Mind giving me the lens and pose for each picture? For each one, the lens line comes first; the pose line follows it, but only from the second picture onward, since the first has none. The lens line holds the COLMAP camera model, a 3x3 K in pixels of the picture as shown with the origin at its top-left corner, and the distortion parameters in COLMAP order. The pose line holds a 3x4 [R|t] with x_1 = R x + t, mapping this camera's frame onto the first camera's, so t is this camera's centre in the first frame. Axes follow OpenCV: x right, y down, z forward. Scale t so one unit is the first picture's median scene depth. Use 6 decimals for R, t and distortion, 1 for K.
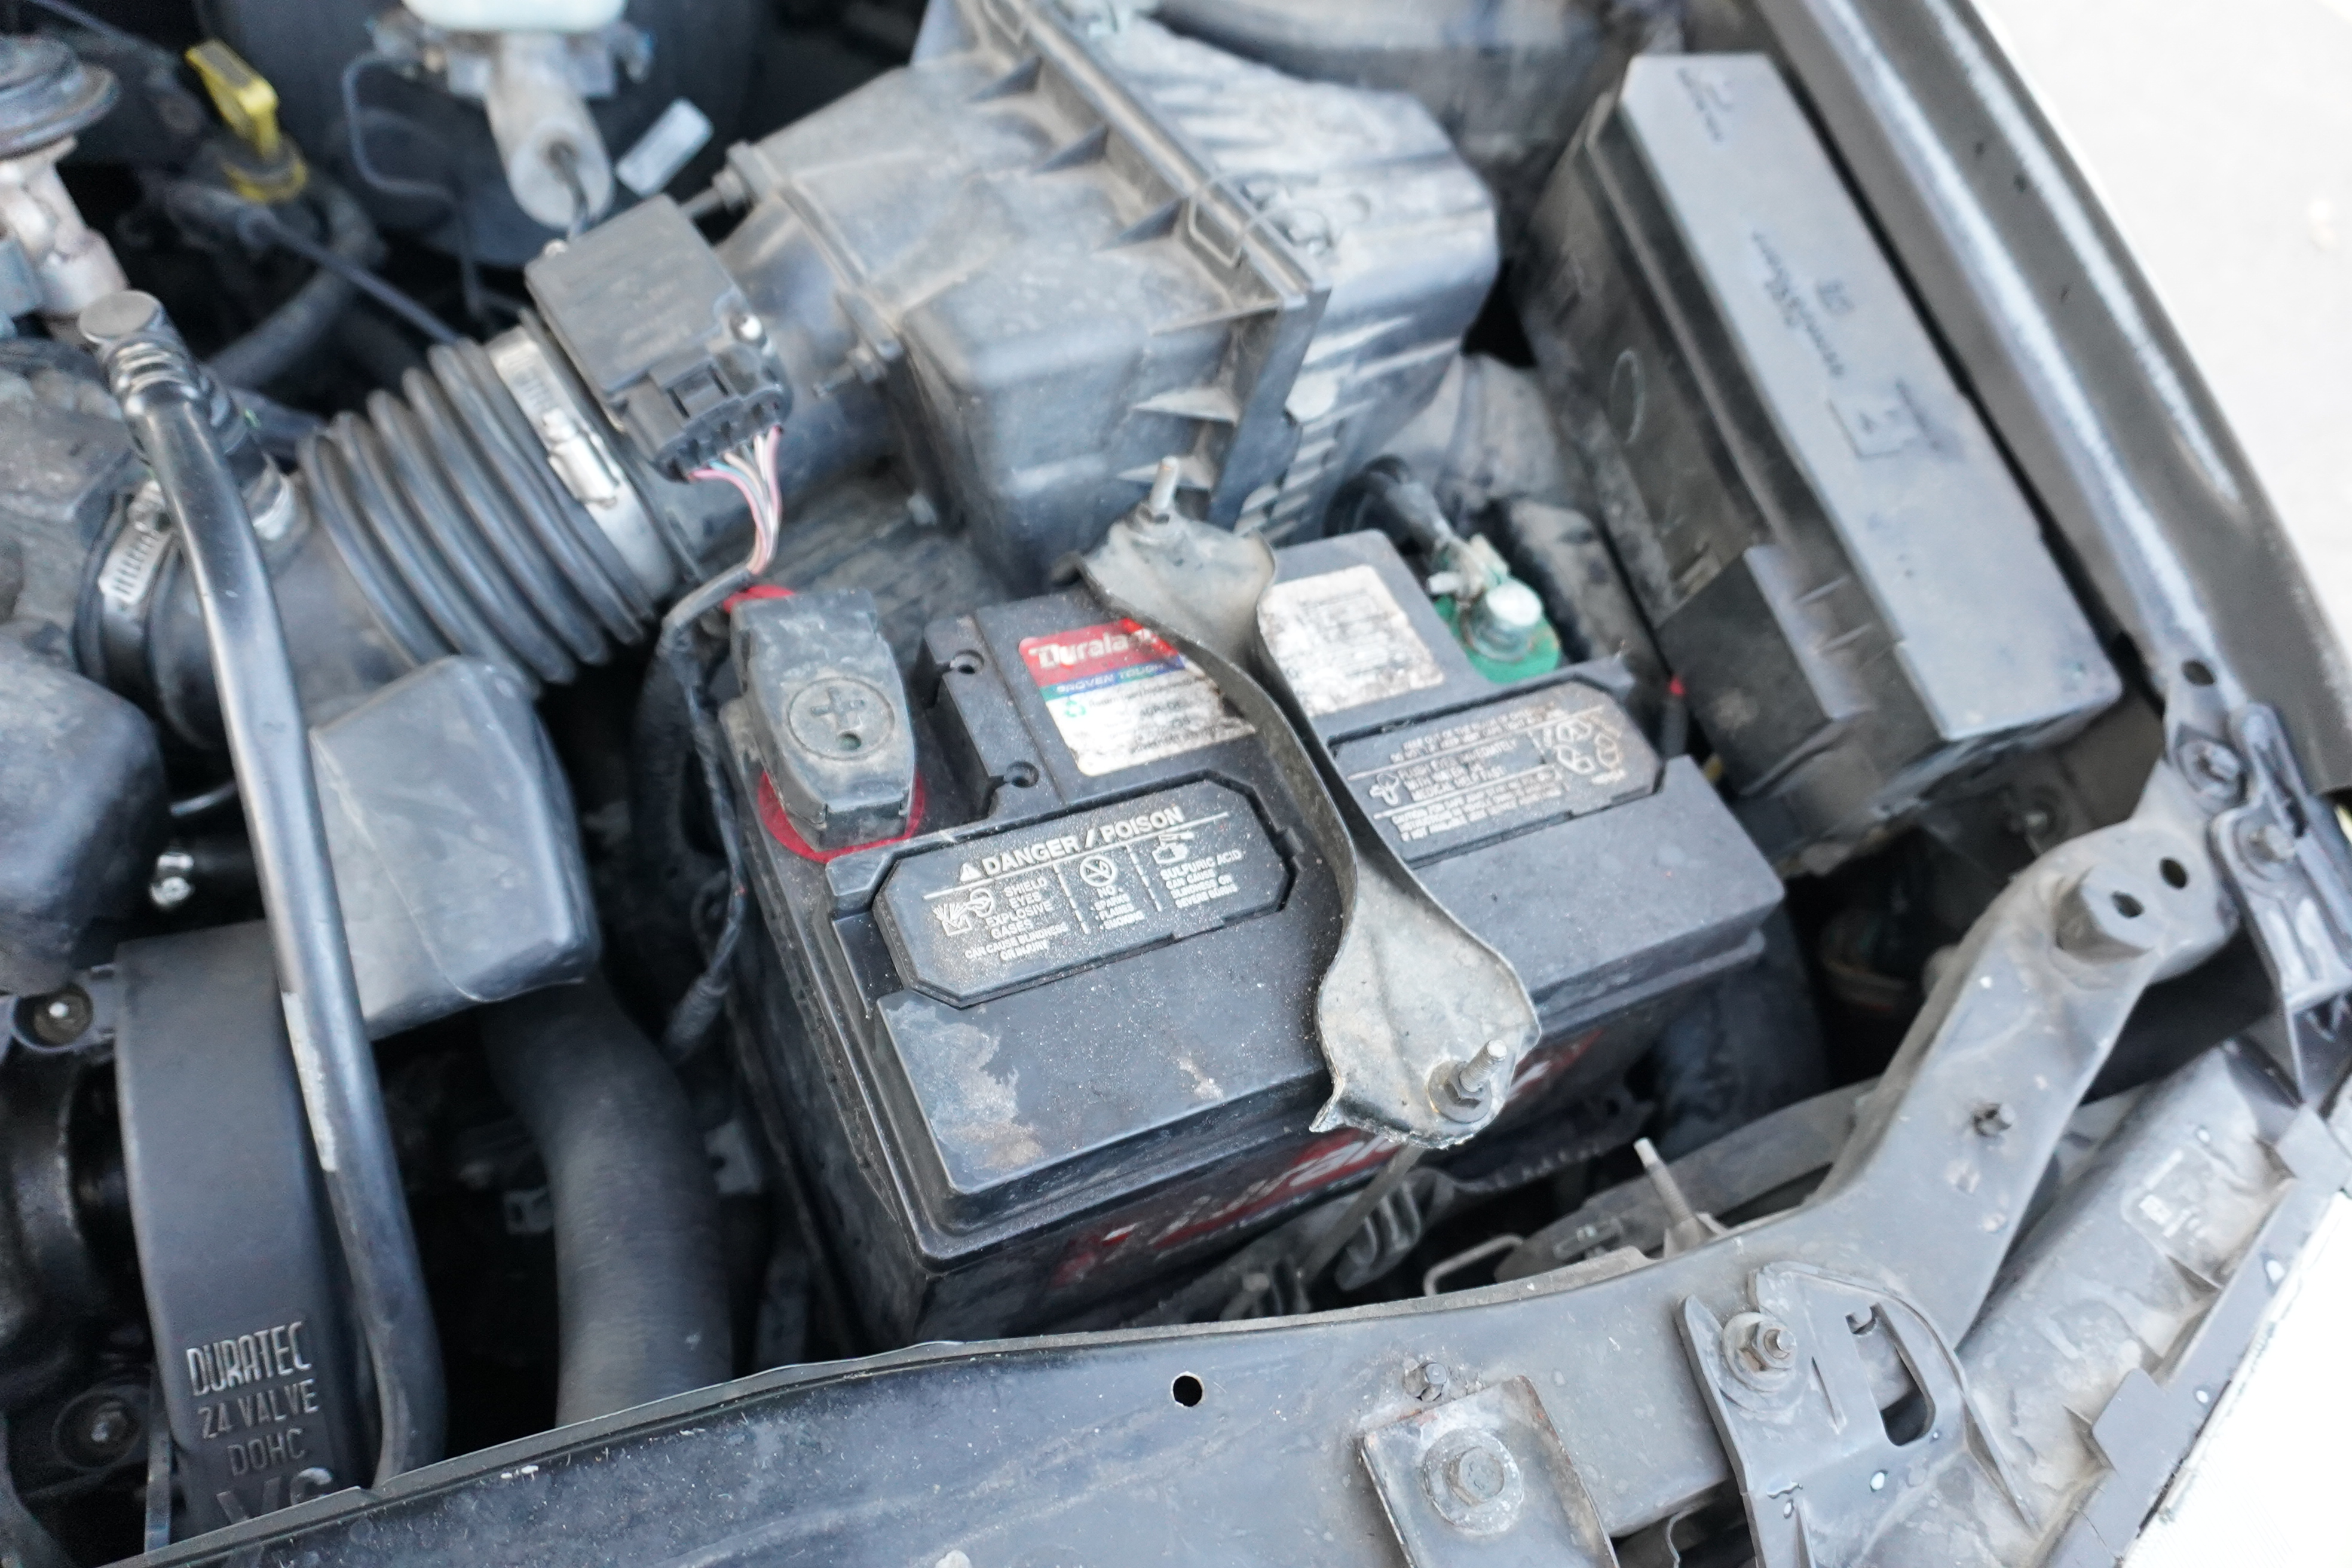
lens RADIAL K [[1579.6, 0, 1170.5], [0, 1579.6, 843.2], [0, 0, 1]] dist [-0.004684, 0.005336]
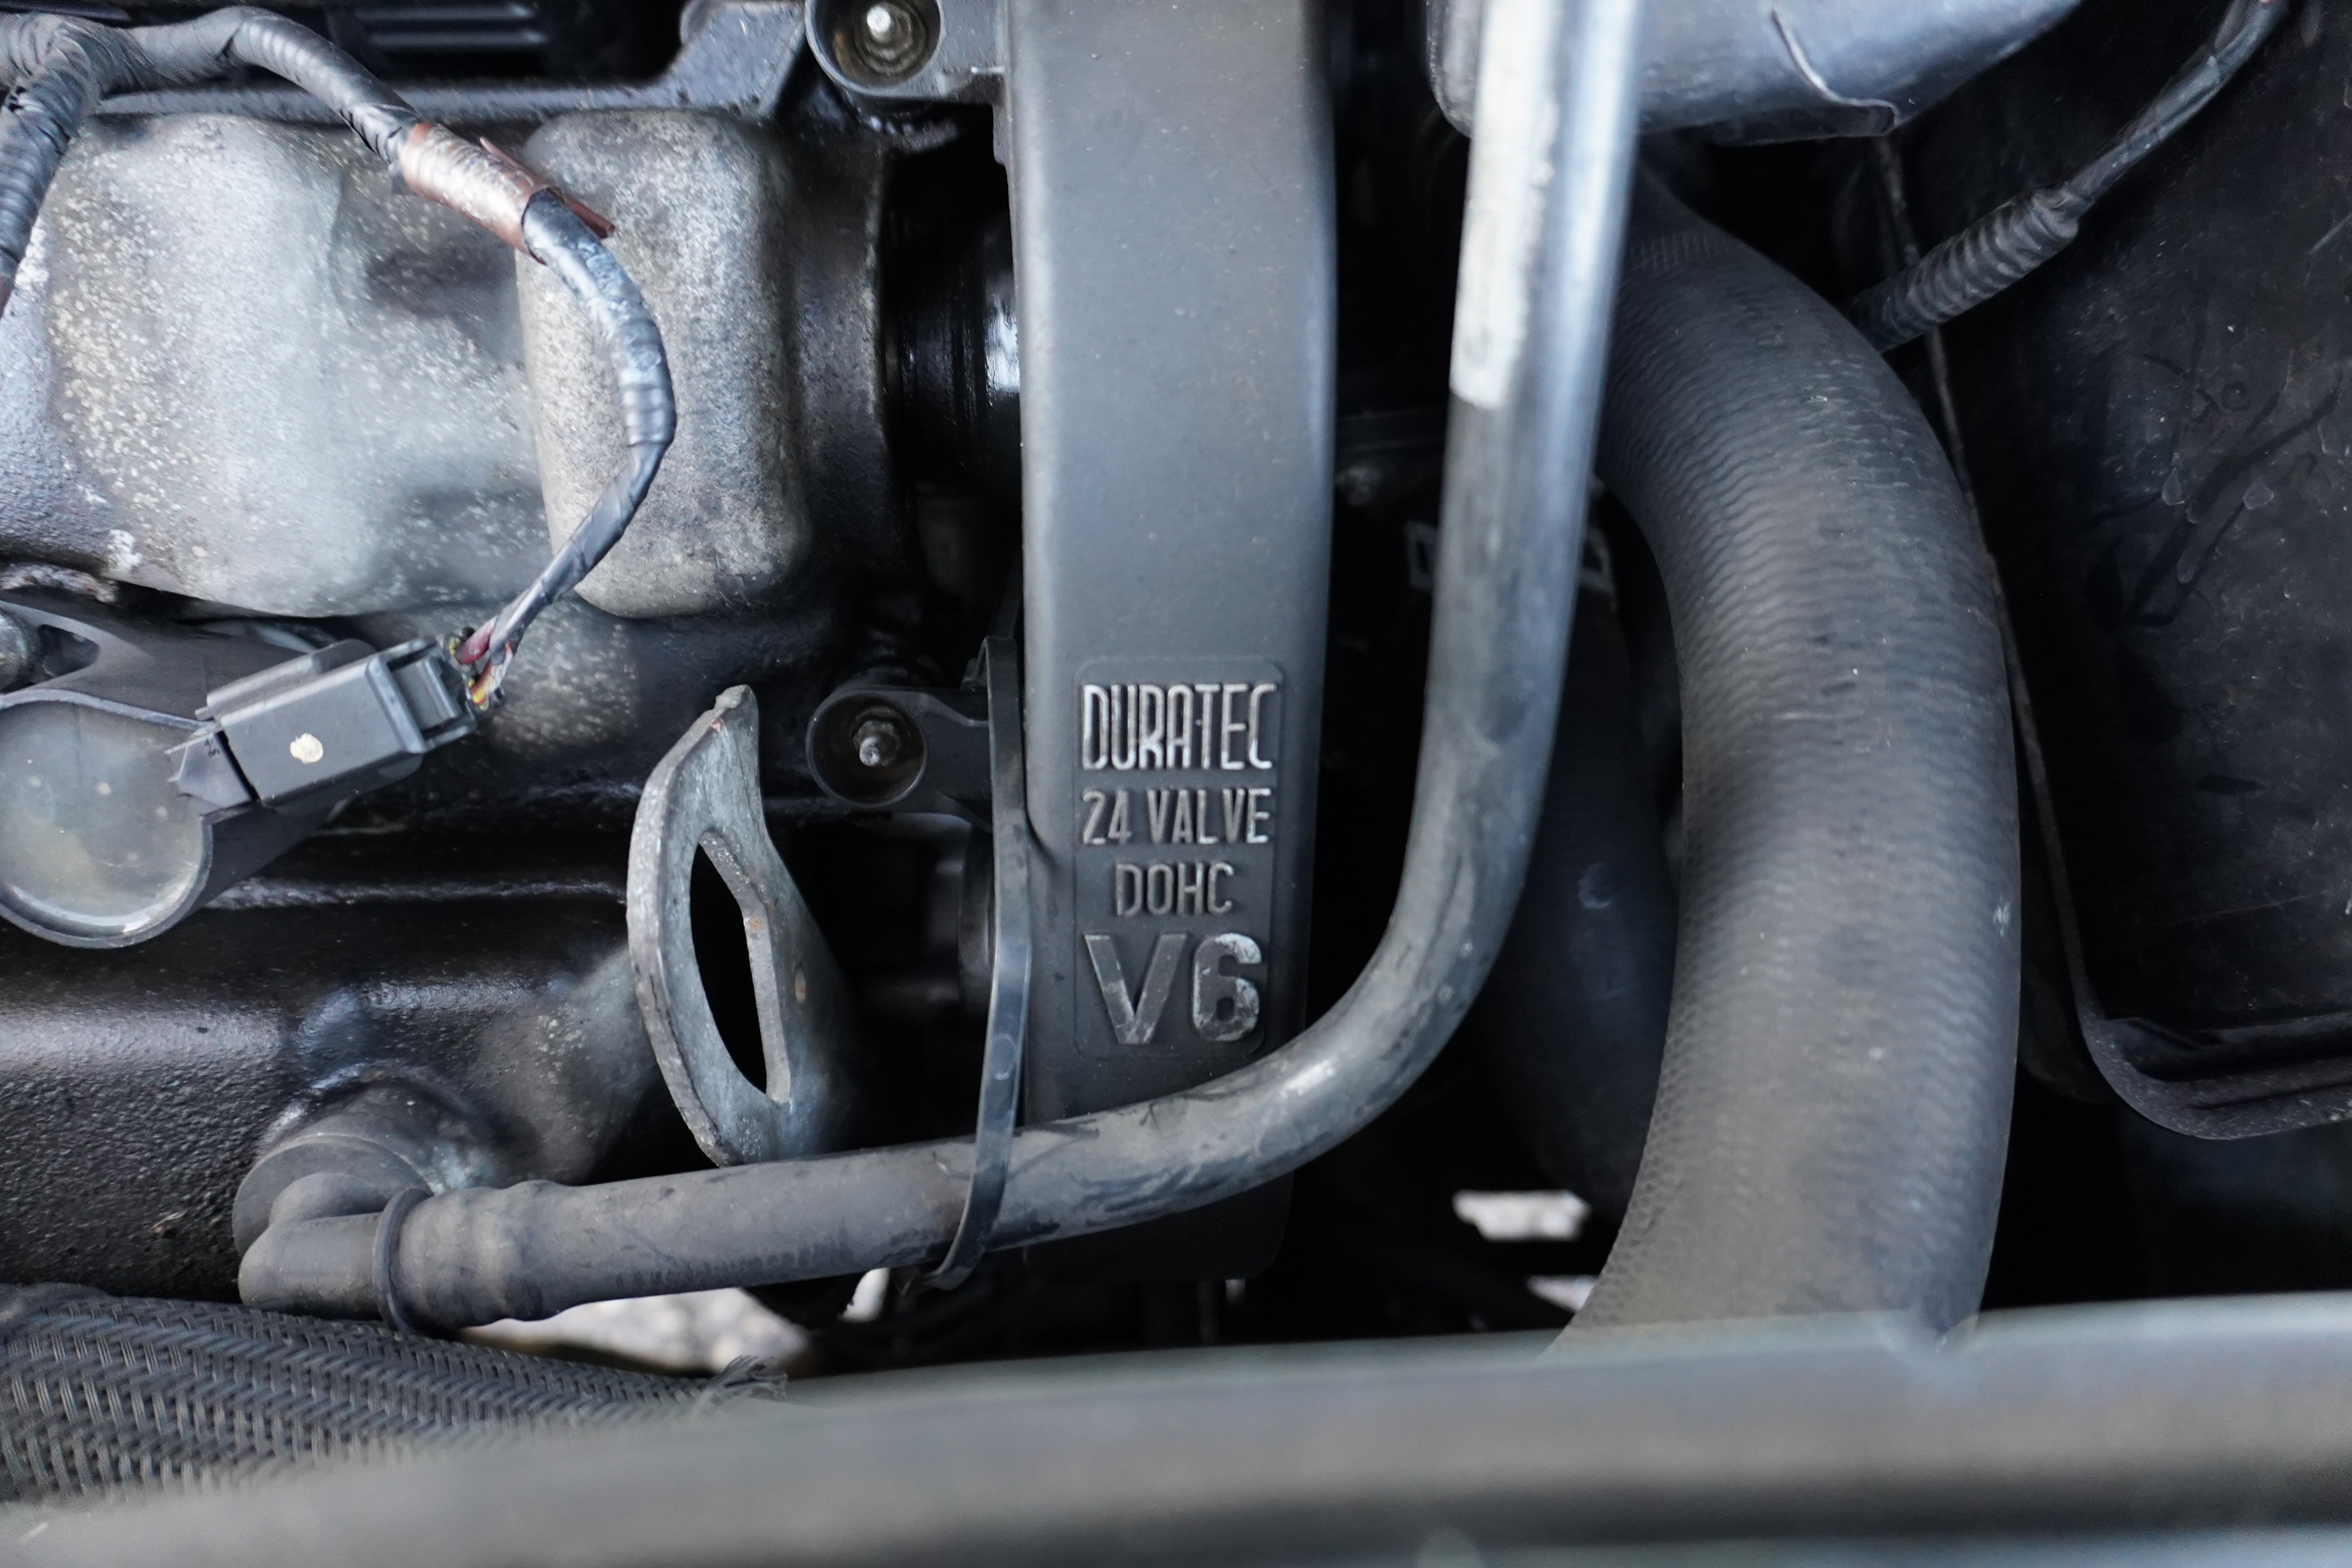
lens RADIAL K [[1609.0, 0, 1175.0], [0, 1609.0, 798.8], [0, 0, 1]] dist [-0.038875, 0.031977]
pose [[0.934277, 0.272264, -0.230216, -0.447992], [-0.179861, 0.917391, 0.355026, 0.153423], [0.307859, -0.290286, 0.906067, 0.491347]]
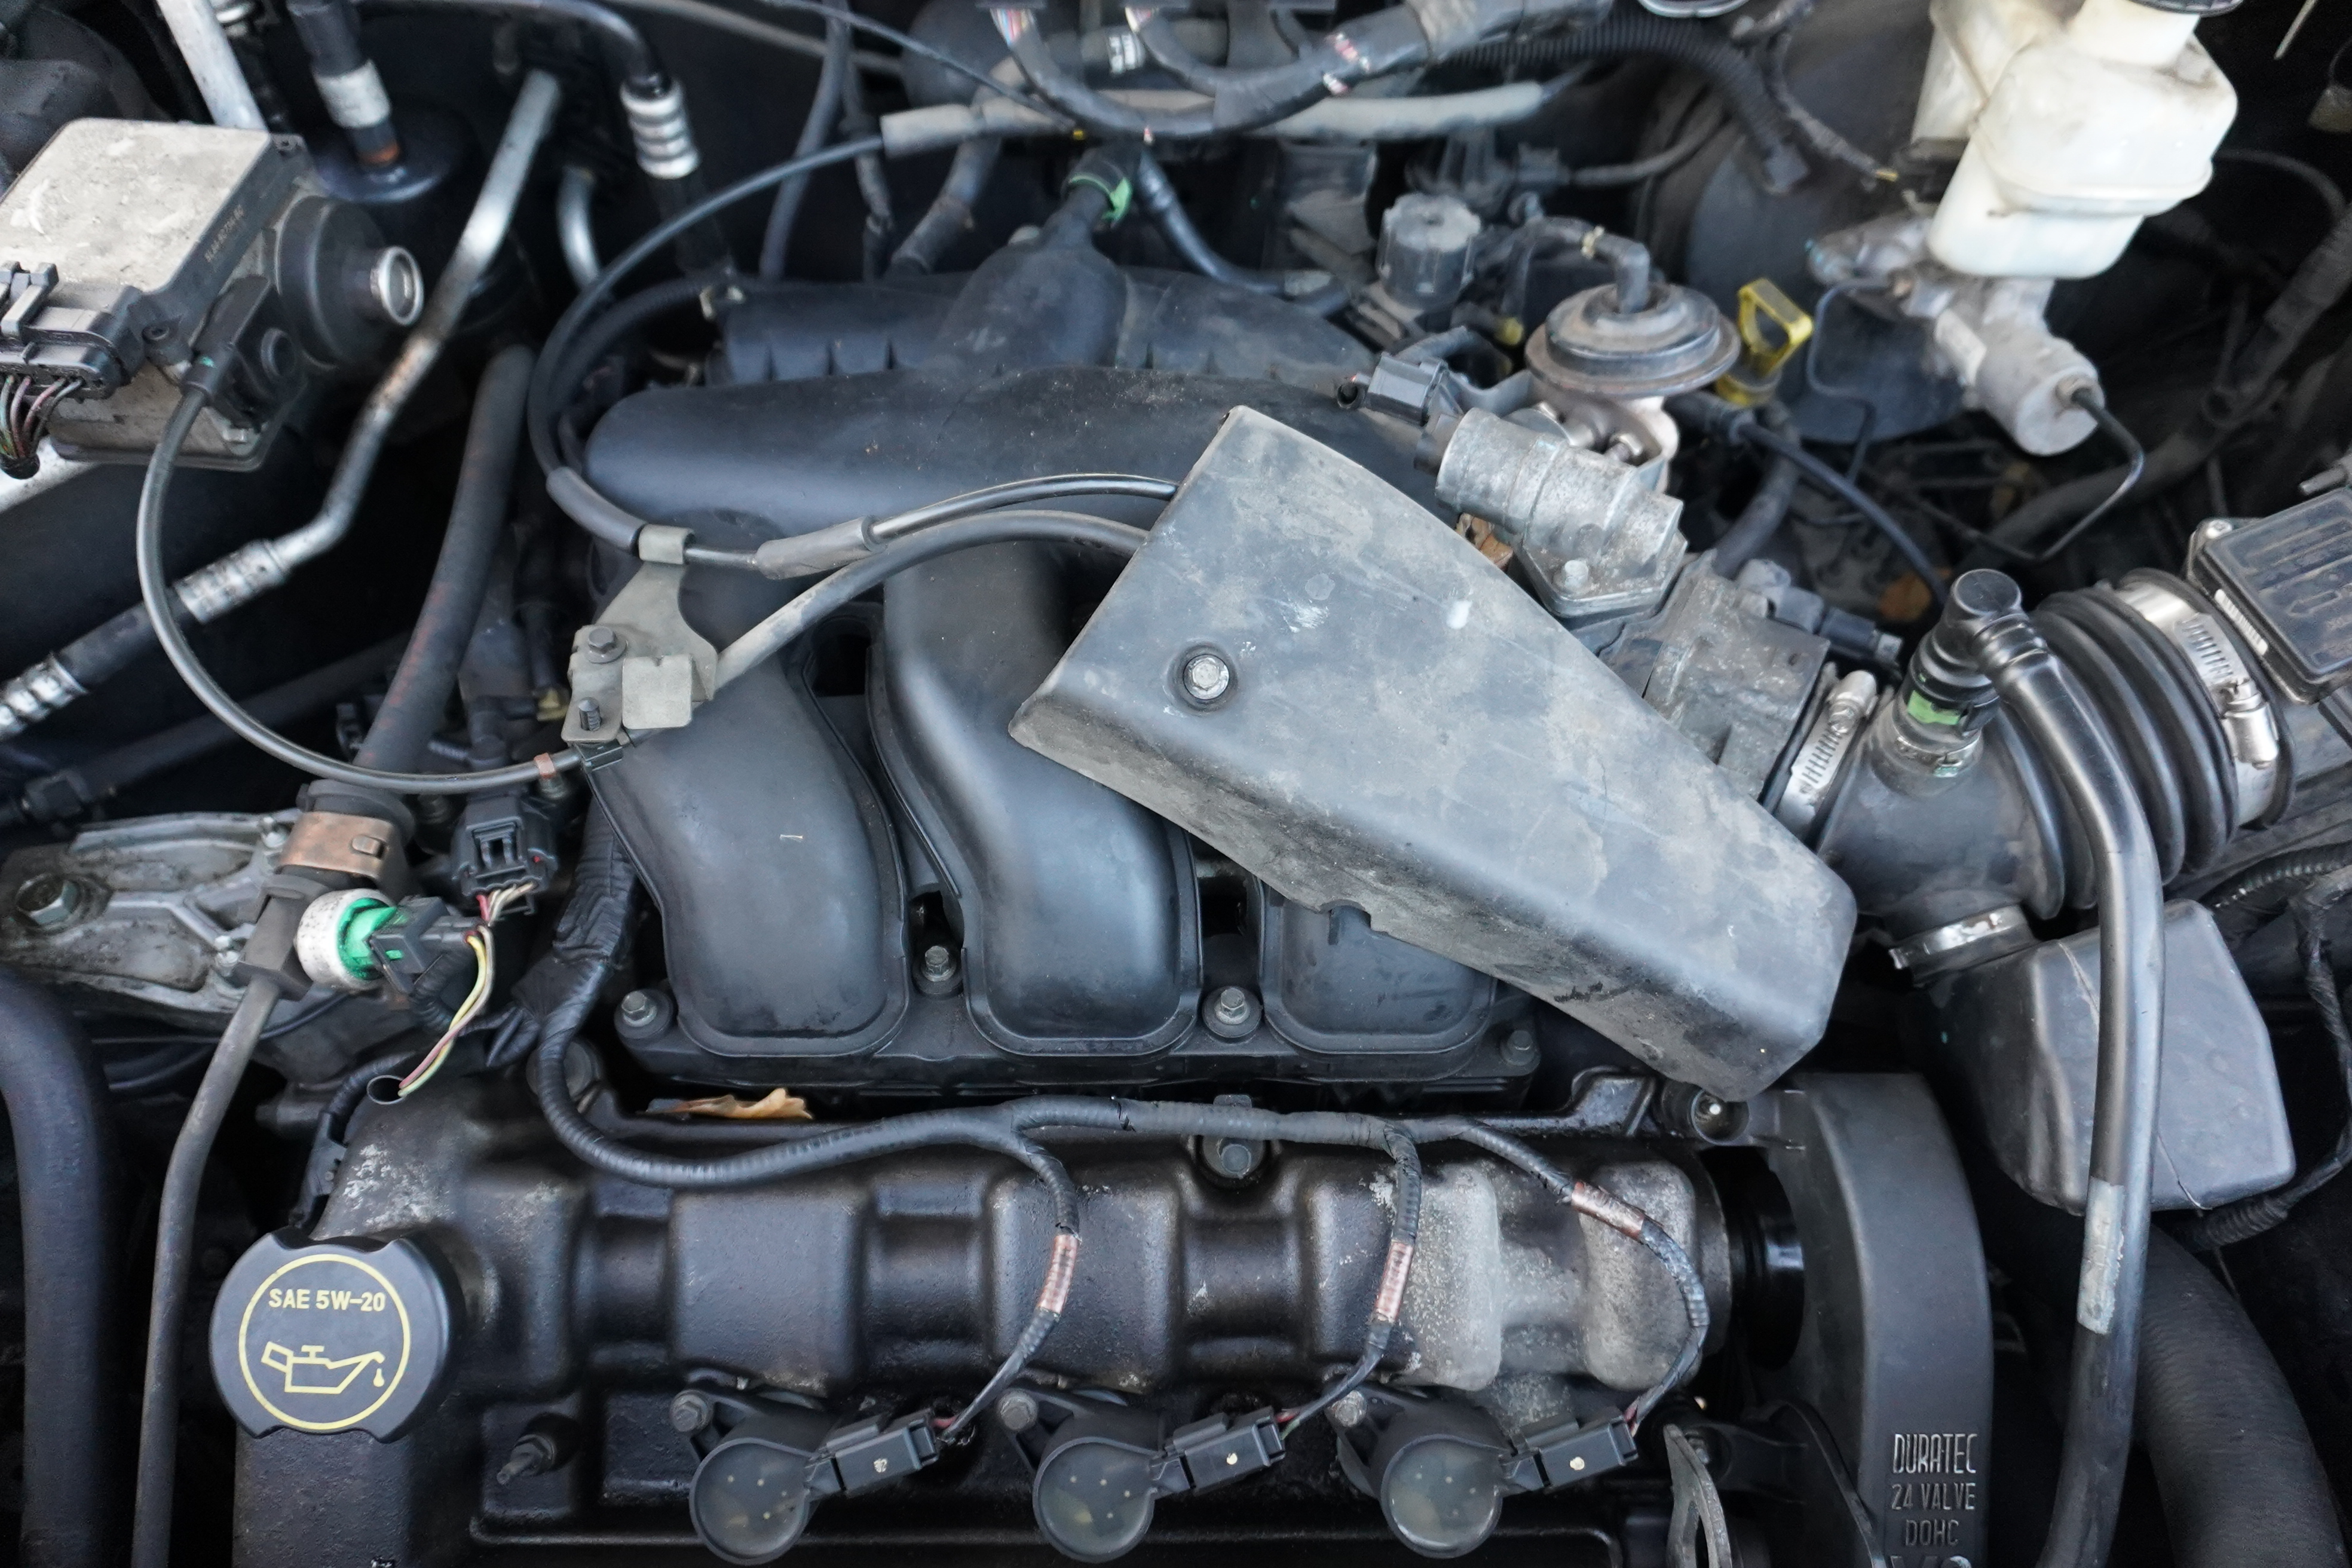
lens RADIAL K [[1609.0, 0, 1175.0], [0, 1609.0, 798.8], [0, 0, 1]] dist [-0.038875, 0.031977]
pose [[0.922419, 0.162281, -0.350440, -0.767285], [-0.174609, 0.984631, -0.003642, -0.060037], [0.344463, 0.064550, 0.936578, -0.370300]]
